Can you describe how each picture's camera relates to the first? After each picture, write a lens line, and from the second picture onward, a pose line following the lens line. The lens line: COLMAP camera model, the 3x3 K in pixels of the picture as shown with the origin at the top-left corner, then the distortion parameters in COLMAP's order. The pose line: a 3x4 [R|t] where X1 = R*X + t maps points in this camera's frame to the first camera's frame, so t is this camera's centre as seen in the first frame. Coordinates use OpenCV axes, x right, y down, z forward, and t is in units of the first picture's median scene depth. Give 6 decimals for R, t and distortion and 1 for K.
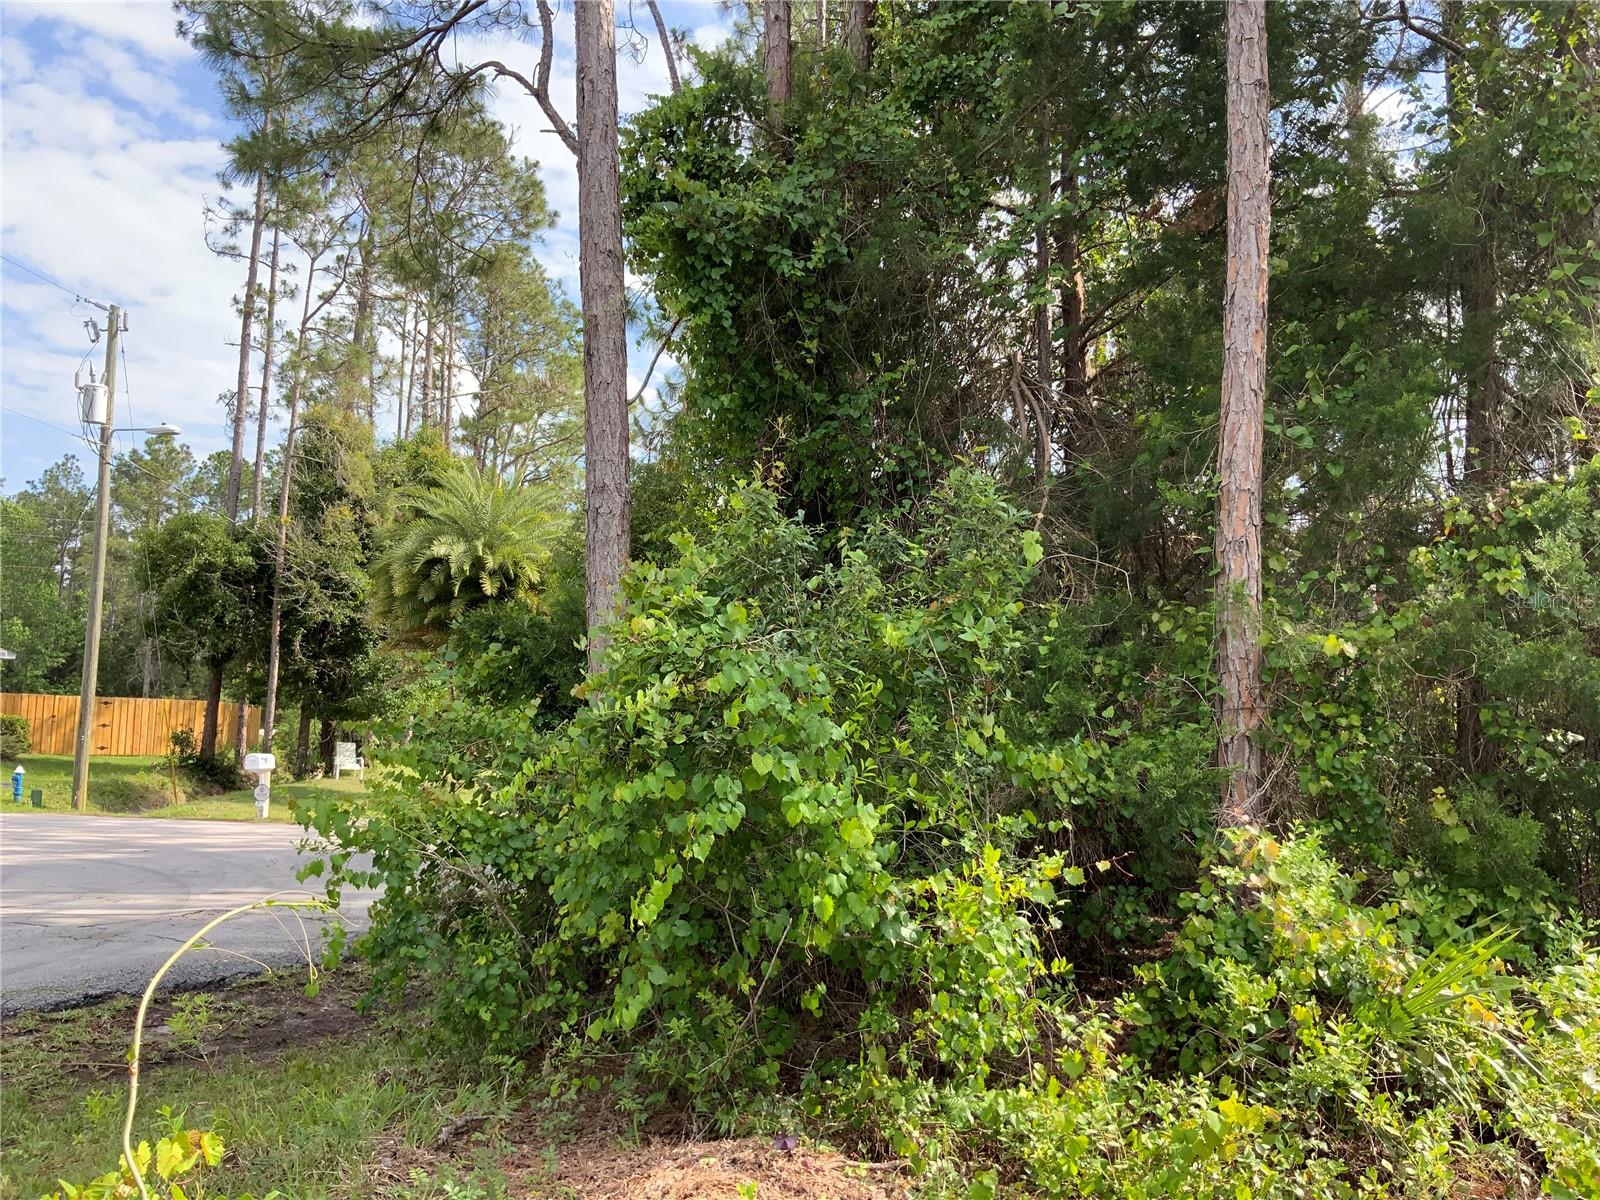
lens RADIAL K [[1360.4, 0, 804.0], [0, 1360.4, 604.1], [0, 0, 1]] dist [0.060187, -0.011589]
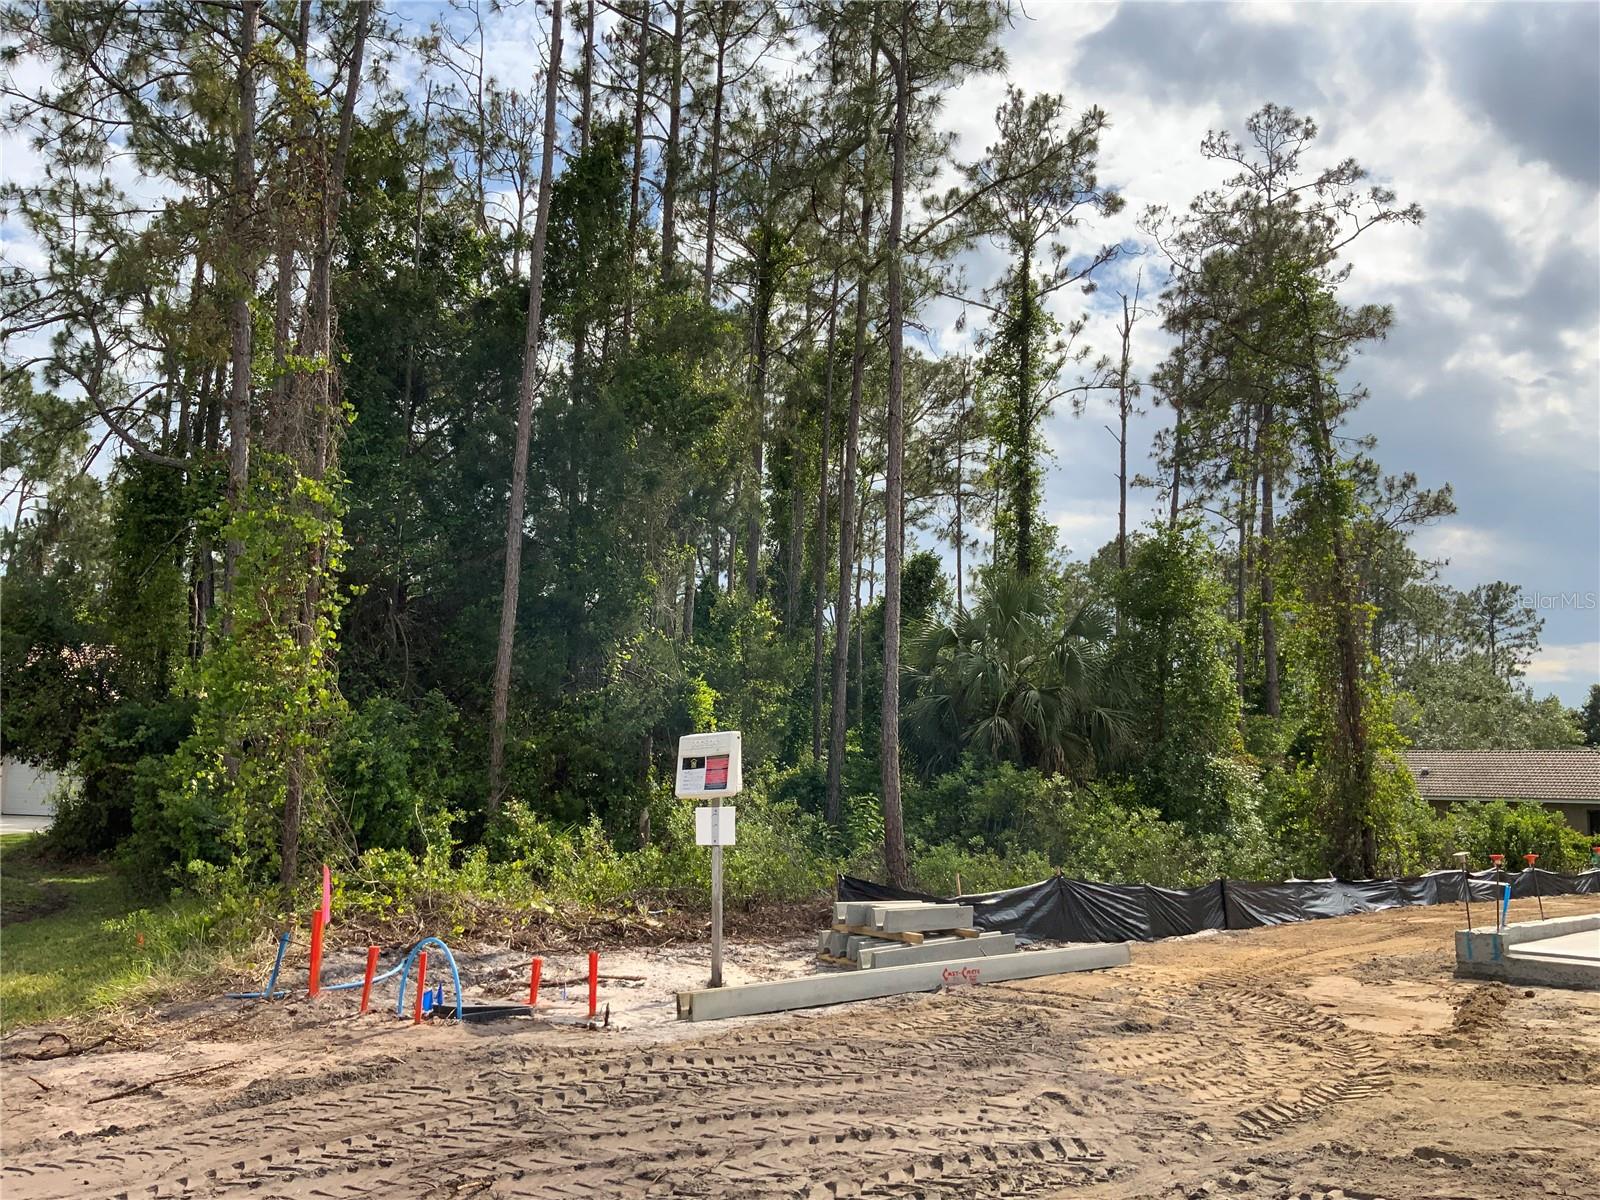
lens RADIAL K [[1360.4, 0, 799.8], [0, 1360.4, 594.4], [0, 0, 1]] dist [0.060187, -0.011589]
pose [[0.798187, 0.086956, 0.596101, -0.197693], [-0.071978, 0.996205, -0.048942, -0.040363], [-0.598094, -0.003842, 0.801417, -0.365026]]
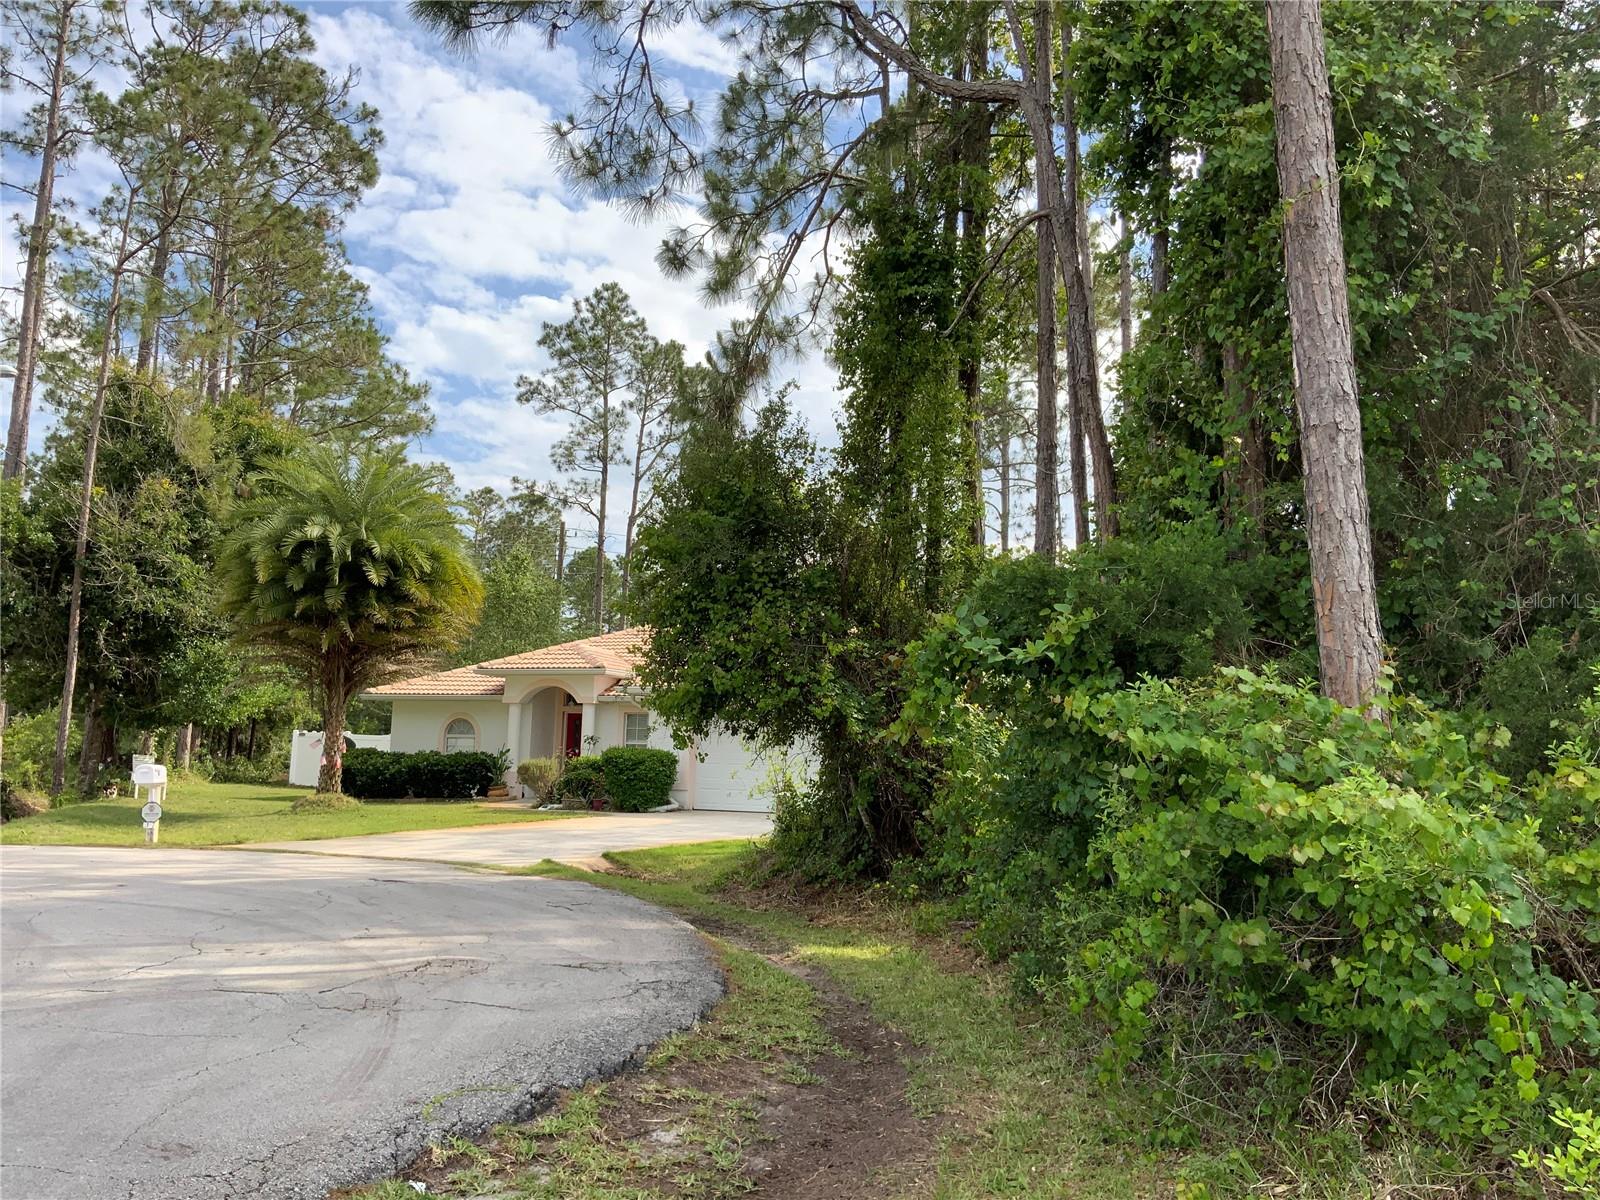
lens RADIAL K [[1360.4, 0, 792.5], [0, 1360.4, 597.7], [0, 0, 1]] dist [0.060187, -0.011589]
pose [[0.977162, 0.025995, 0.210902, -0.151641], [-0.022513, 0.999568, -0.018895, 0.012156], [-0.211302, 0.013715, 0.977325, 0.084263]]
